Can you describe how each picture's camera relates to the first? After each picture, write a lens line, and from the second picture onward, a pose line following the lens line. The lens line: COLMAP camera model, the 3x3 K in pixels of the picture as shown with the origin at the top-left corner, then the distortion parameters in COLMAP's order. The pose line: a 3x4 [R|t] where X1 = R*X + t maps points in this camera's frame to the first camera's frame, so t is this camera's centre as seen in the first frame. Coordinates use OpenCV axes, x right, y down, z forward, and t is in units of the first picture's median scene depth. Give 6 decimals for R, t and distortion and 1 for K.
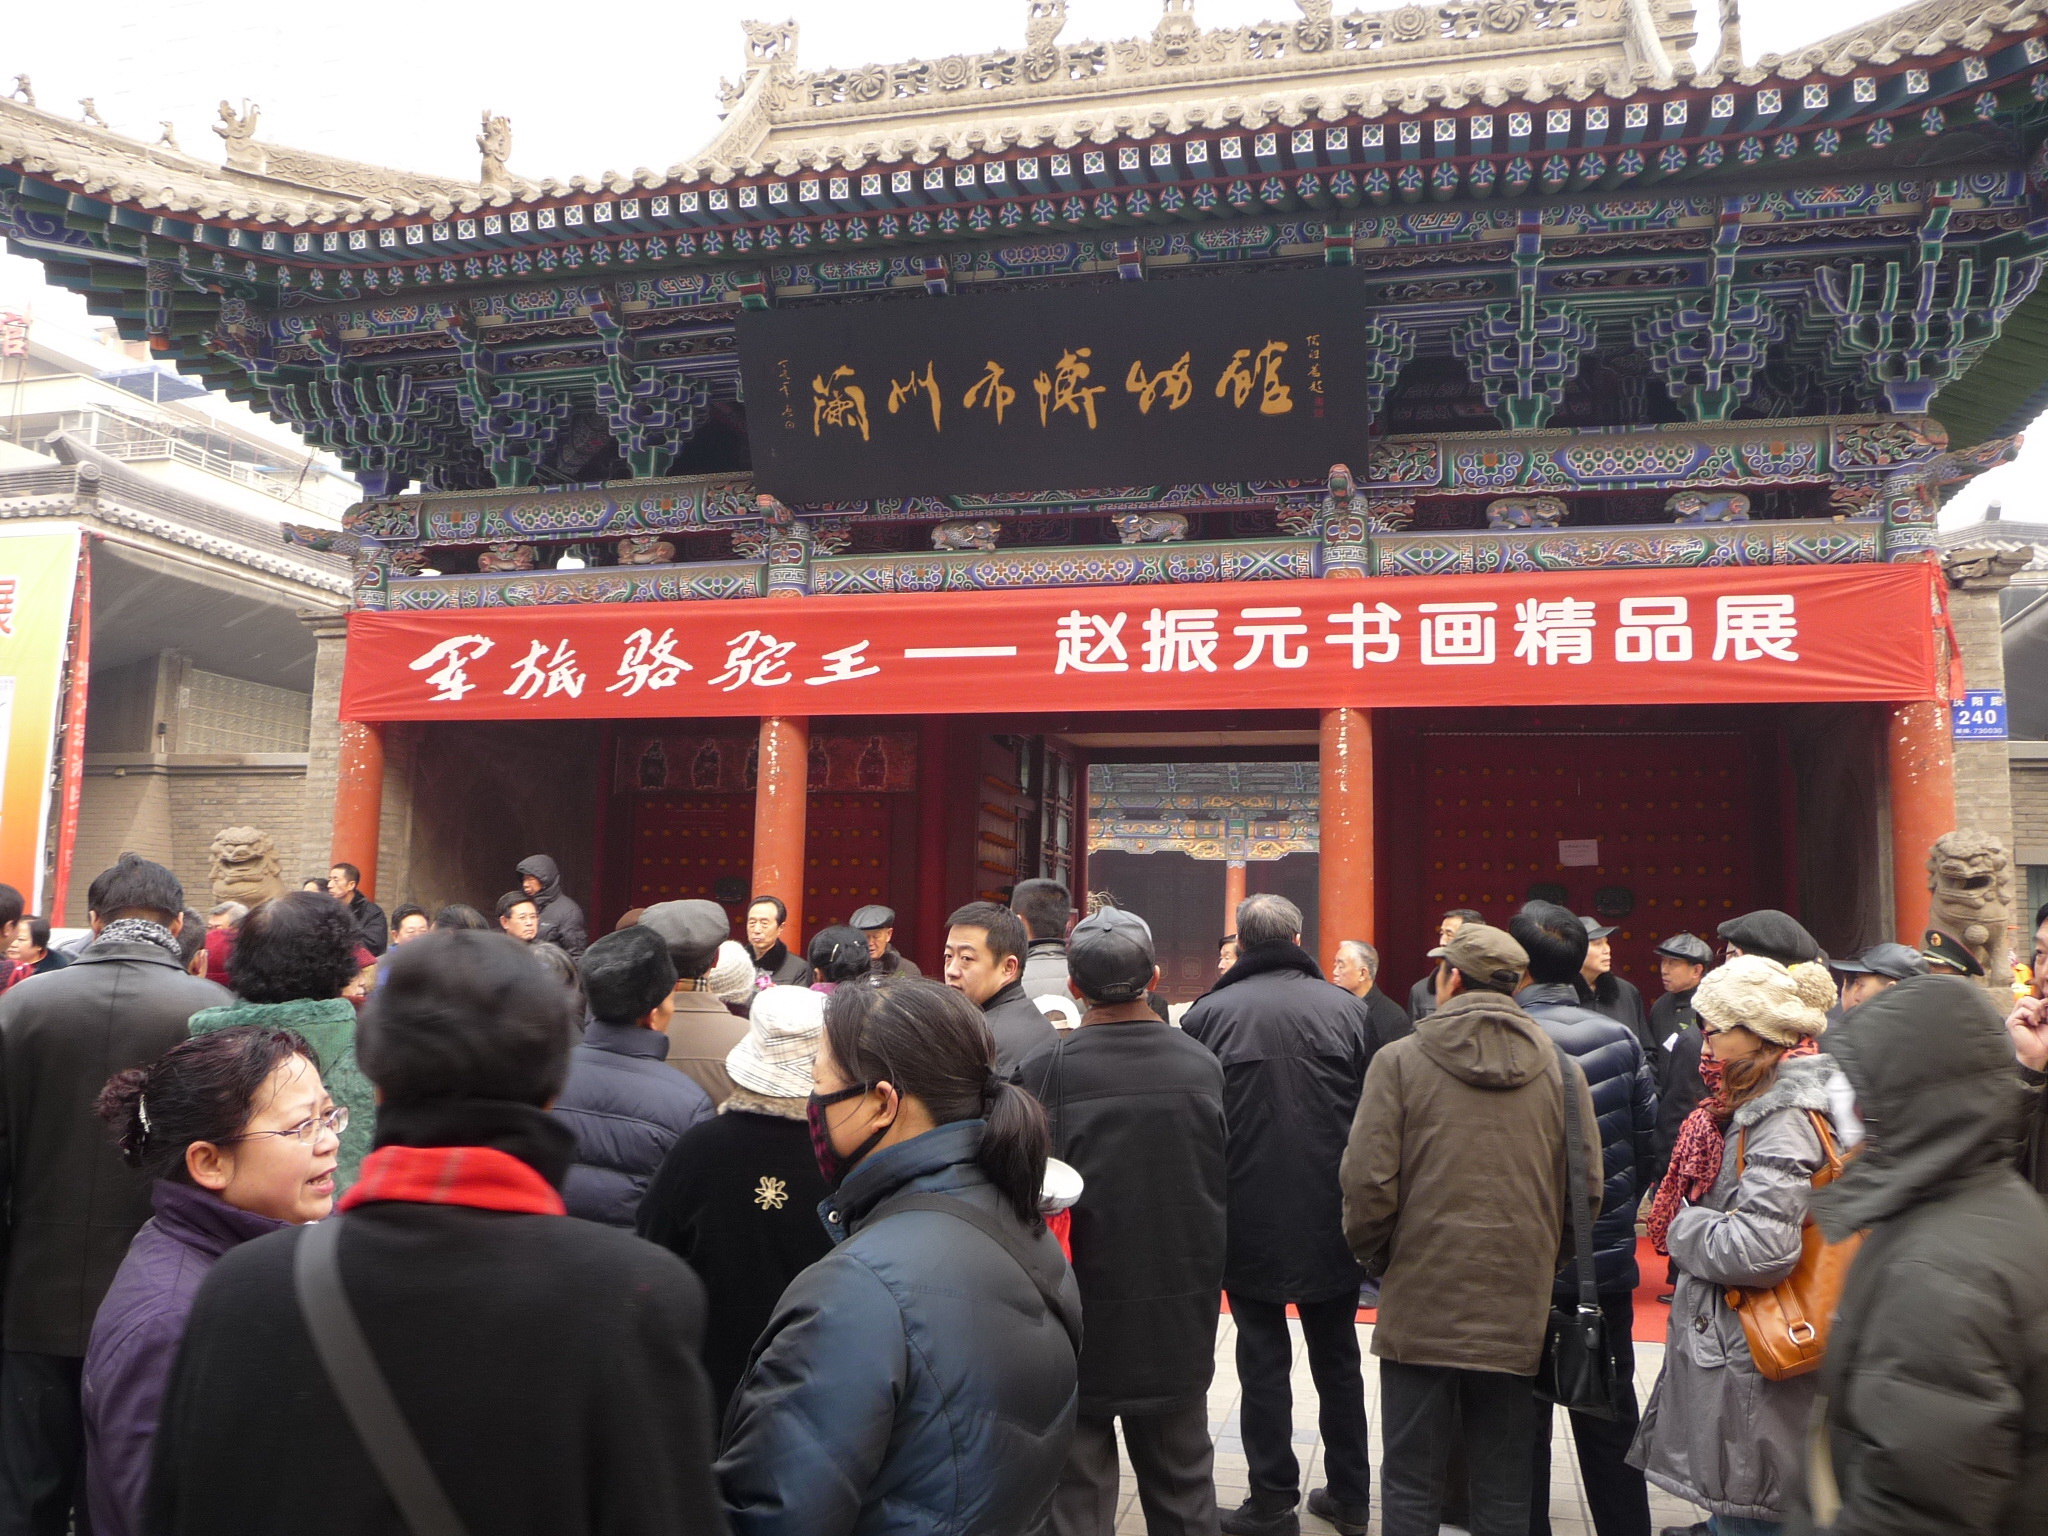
lens RADIAL K [[1676.5, 0, 1027.9], [0, 1676.5, 766.0], [0, 0, 1]] dist [-0.038223, 0.035296]
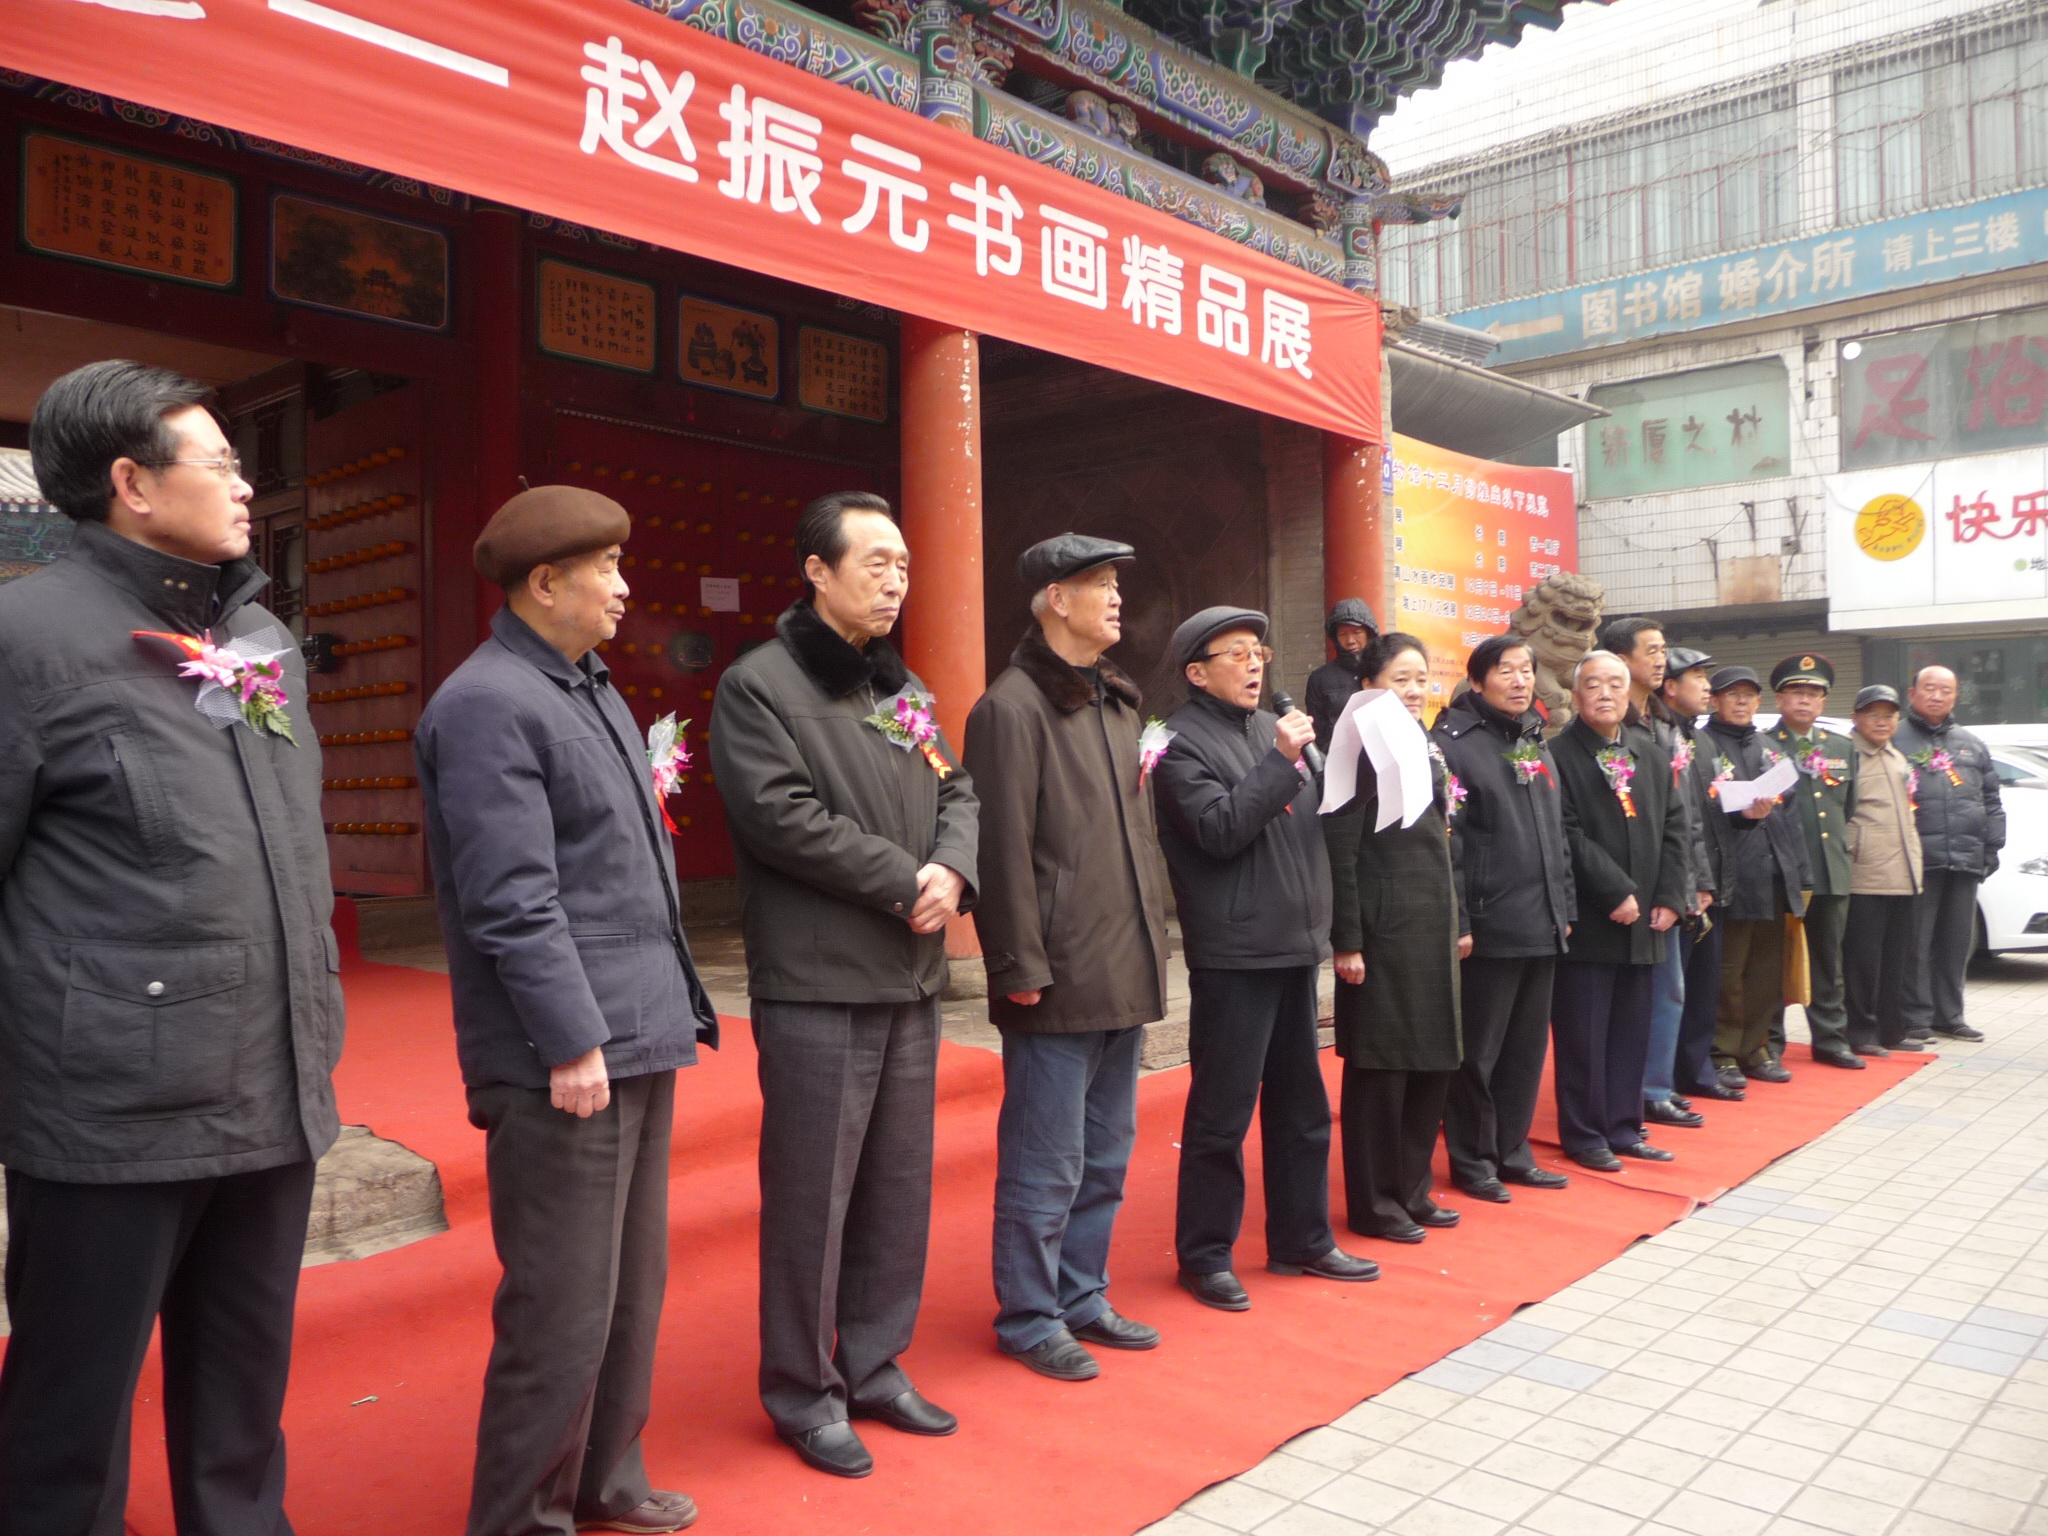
lens RADIAL K [[1676.5, 0, 1024.7], [0, 1676.5, 763.9], [0, 0, 1]] dist [-0.038223, 0.035296]
pose [[0.467704, -0.020036, 0.883658, -0.381926], [-0.075020, 0.995236, 0.062273, 0.091479], [-0.880696, -0.095417, 0.463972, 0.643195]]
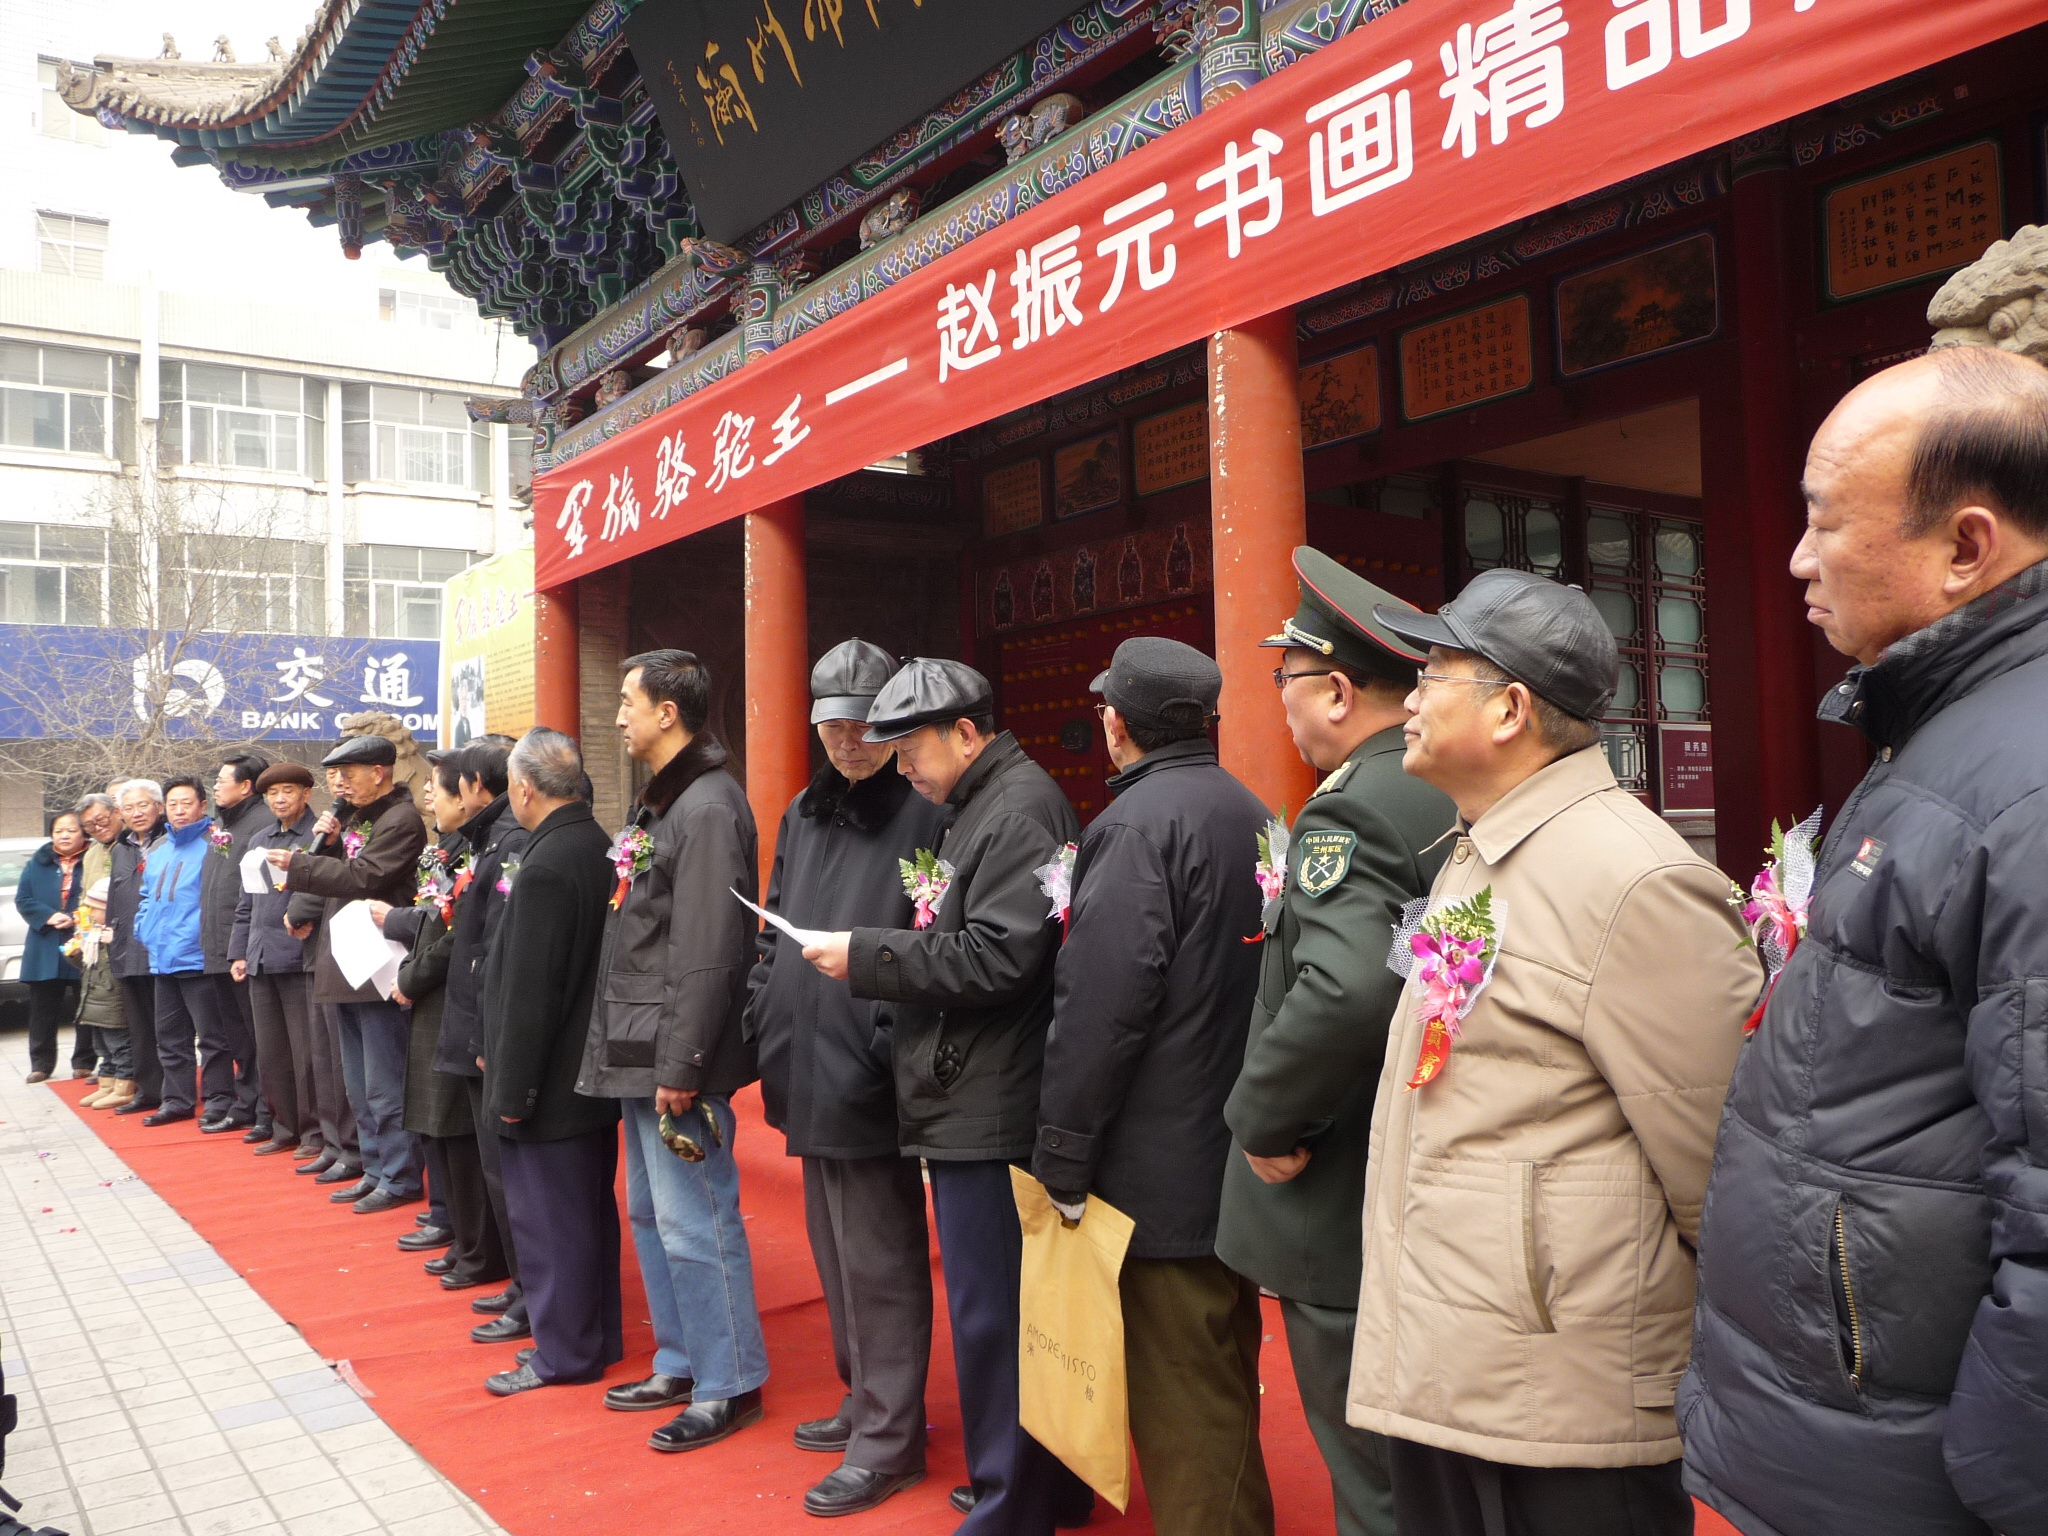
lens RADIAL K [[1676.5, 0, 1023.0], [0, 1676.5, 773.1], [0, 0, 1]] dist [-0.038223, 0.035296]
pose [[0.759292, -0.064898, -0.647506, 0.488881], [0.115371, 0.992677, 0.035795, 0.085289], [0.640442, -0.101882, 0.761219, 0.494683]]
